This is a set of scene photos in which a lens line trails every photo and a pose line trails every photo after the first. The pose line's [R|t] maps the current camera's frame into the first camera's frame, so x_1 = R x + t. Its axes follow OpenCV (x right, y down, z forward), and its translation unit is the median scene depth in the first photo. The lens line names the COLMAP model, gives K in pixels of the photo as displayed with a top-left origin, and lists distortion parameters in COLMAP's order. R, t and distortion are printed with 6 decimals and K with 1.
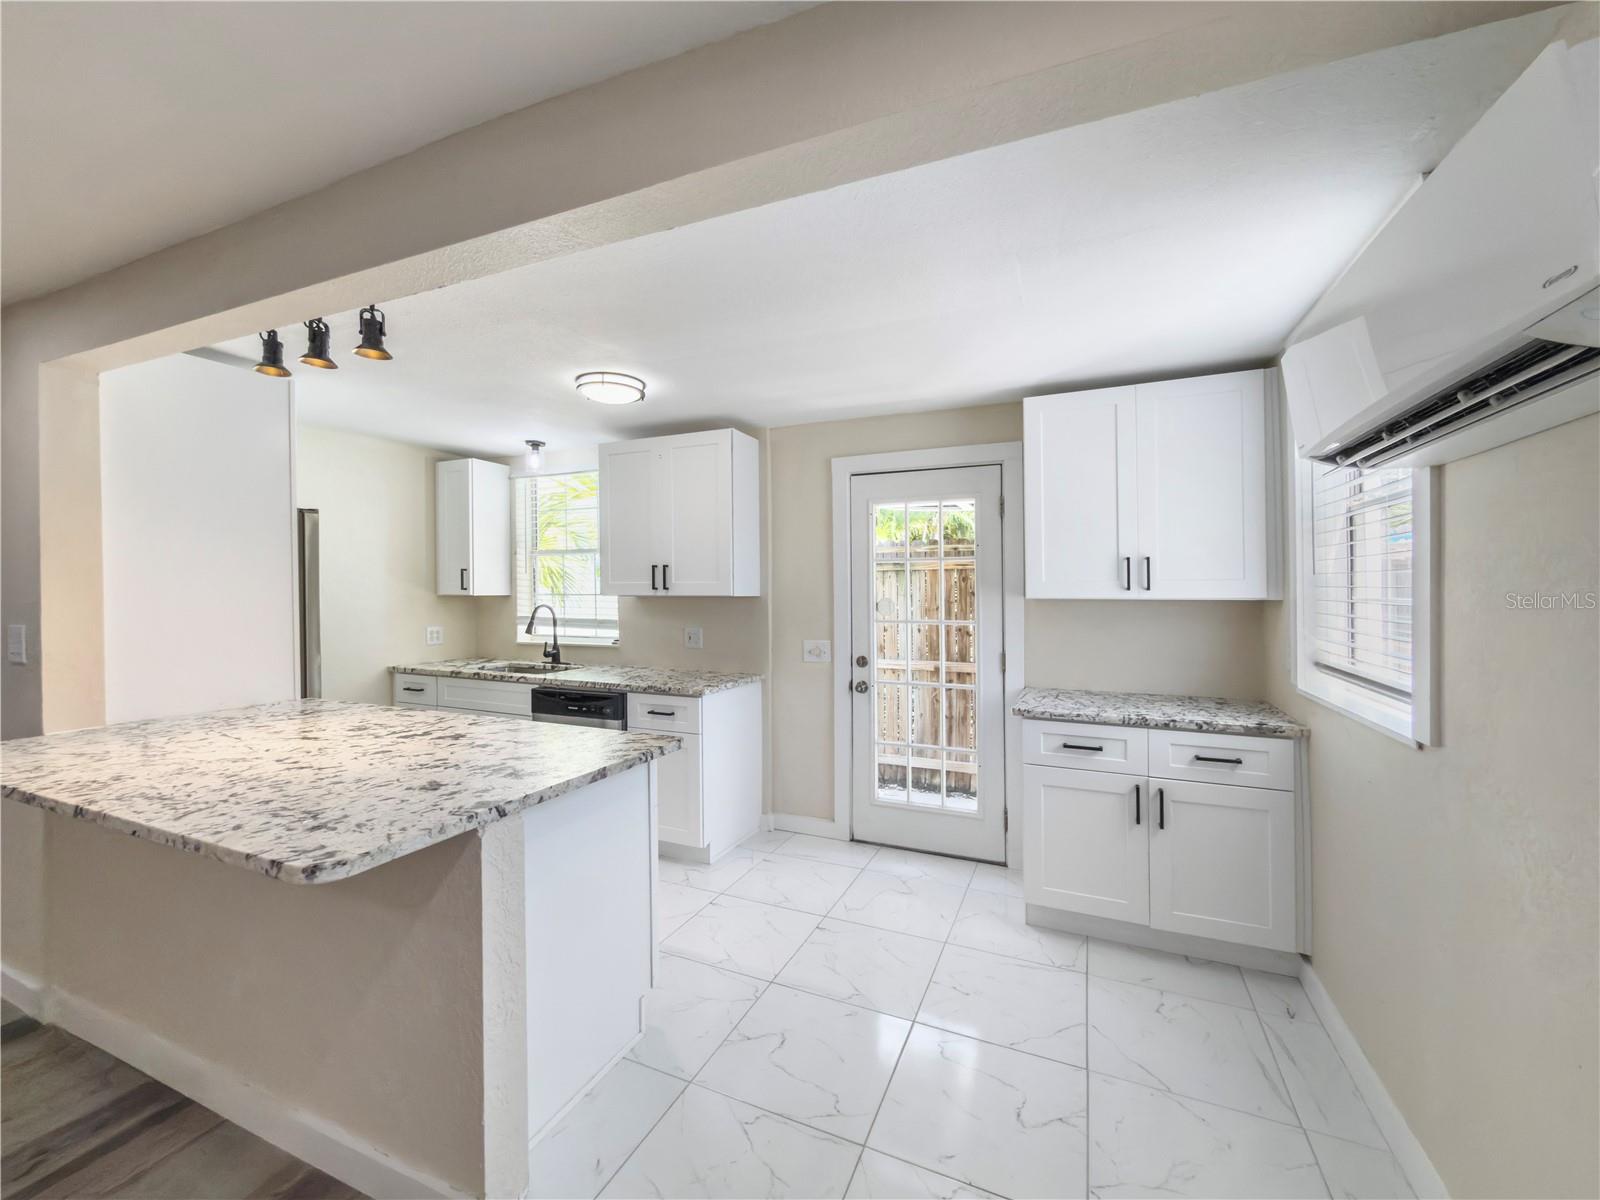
lens RADIAL K [[648.4, 0, 805.6], [0, 648.4, 594.0], [0, 0, 1]] dist [-0.000831, -0.000157]
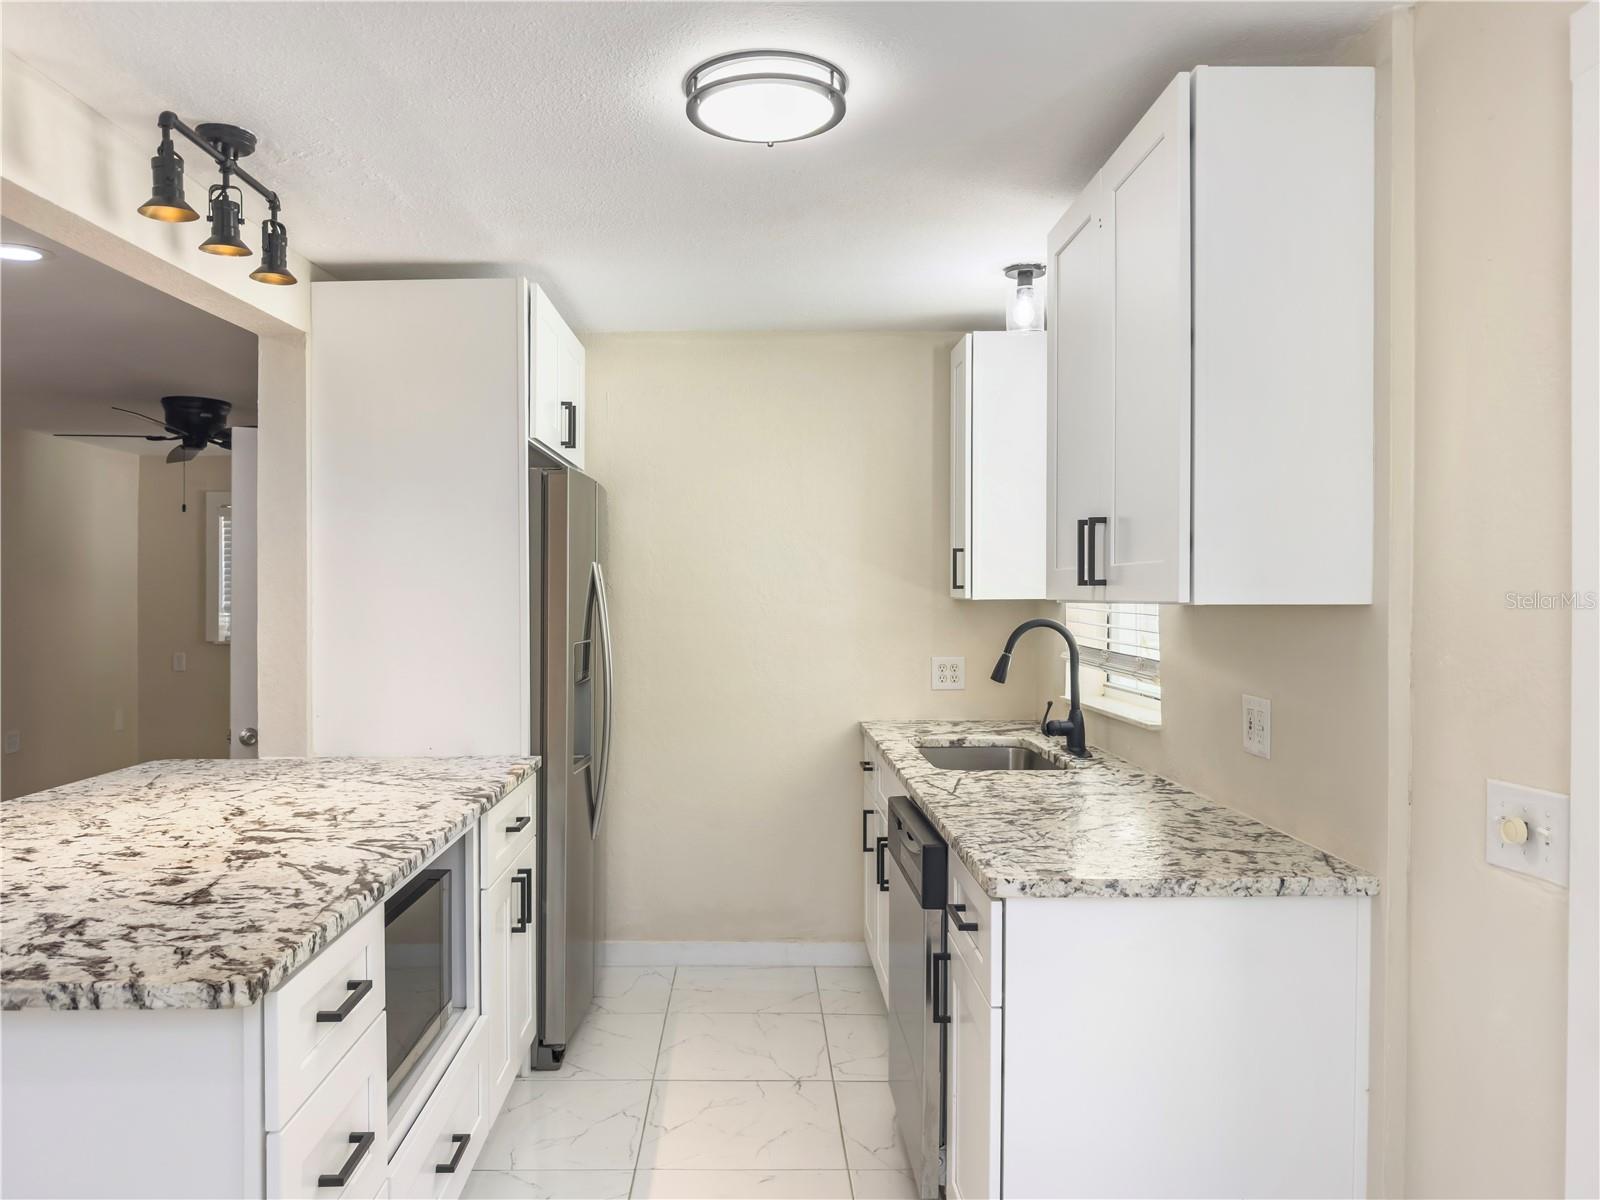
lens RADIAL K [[1156.6, 0, 763.6], [0, 1156.6, 601.2], [0, 0, 1]] dist [-0.003045, -0.002442]
pose [[0.402122, 0.004874, -0.915573, 0.282045], [0.000683, 0.999984, 0.005623, -0.001569], [0.915586, -0.002886, 0.402112, 0.522151]]
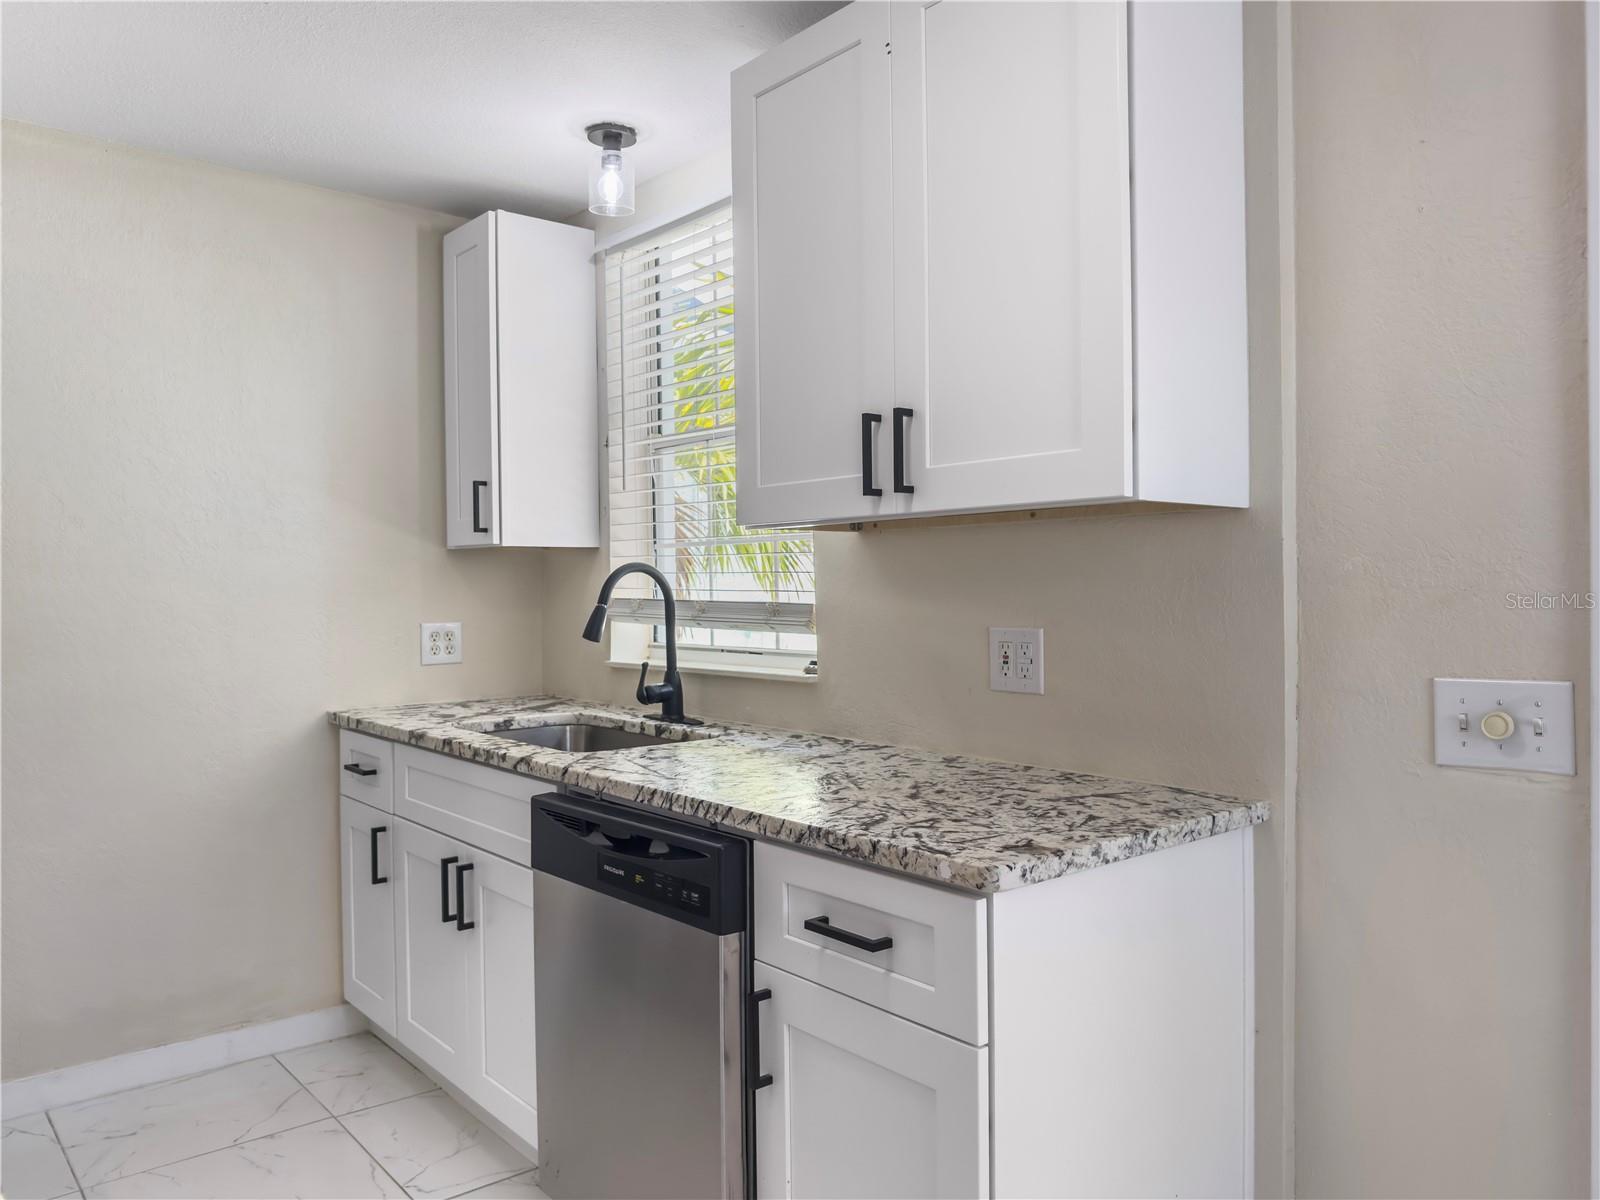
lens RADIAL K [[1154.1, 0, 782.3], [0, 1154.1, 604.3], [0, 0, 1]] dist [0.001614, -0.001435]
pose [[0.891311, -0.000339, -0.453393, -0.024978], [0.006975, 0.999892, 0.012963, 0.033836], [0.453339, -0.014717, 0.891216, 0.466890]]
